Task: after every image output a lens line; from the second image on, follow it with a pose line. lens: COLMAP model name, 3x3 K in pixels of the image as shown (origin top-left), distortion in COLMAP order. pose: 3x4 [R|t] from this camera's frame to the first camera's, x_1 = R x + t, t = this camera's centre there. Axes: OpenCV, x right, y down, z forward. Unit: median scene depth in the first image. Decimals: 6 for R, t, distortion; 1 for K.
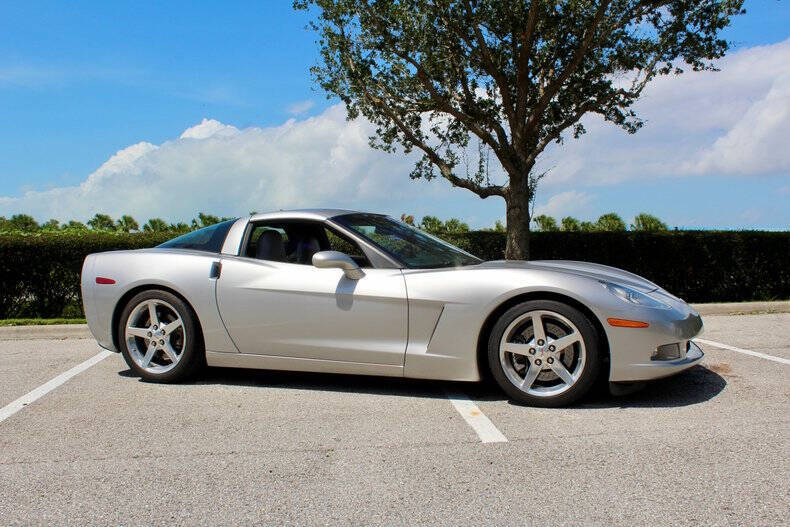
lens RADIAL K [[792.1, 0, 392.6], [0, 792.1, 262.9], [0, 0, 1]] dist [-0.075390, 0.000000]
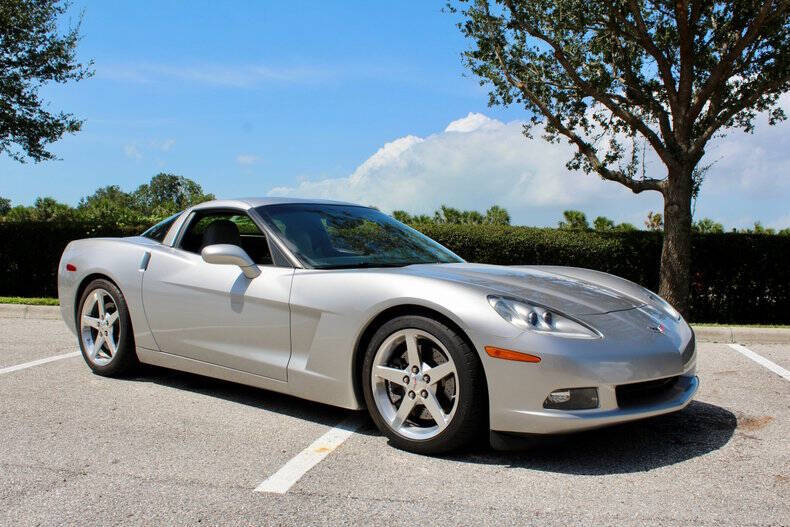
lens RADIAL K [[792.1, 0, 398.3], [0, 792.1, 257.3], [0, 0, 1]] dist [-0.075390, 0.000000]
pose [[0.946188, 0.040431, -0.321080, 0.225219], [-0.040464, 0.999159, 0.006574, -0.008263], [0.321076, 0.006772, 0.947029, 0.133125]]
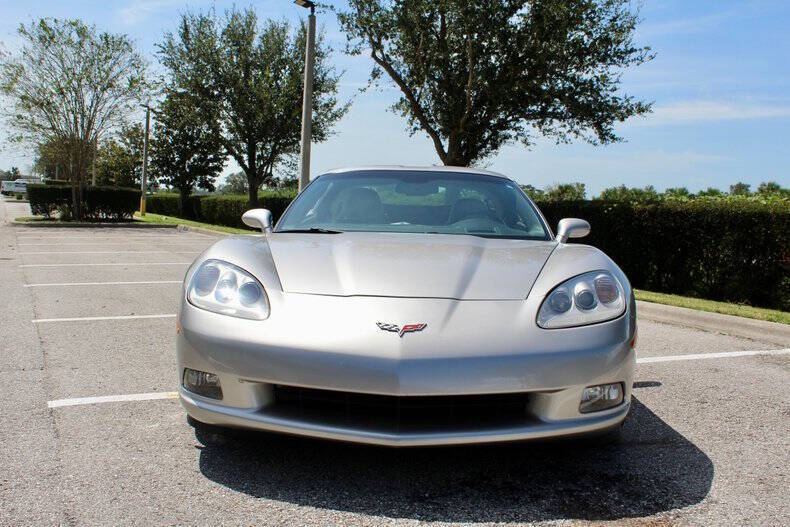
lens RADIAL K [[792.1, 0, 399.7], [0, 792.1, 260.8], [0, 0, 1]] dist [-0.075390, 0.000000]
pose [[0.314052, 0.096215, -0.944518, 0.517290], [-0.063274, 0.994761, 0.080294, -0.022751], [0.947295, 0.034547, 0.318495, 0.491392]]
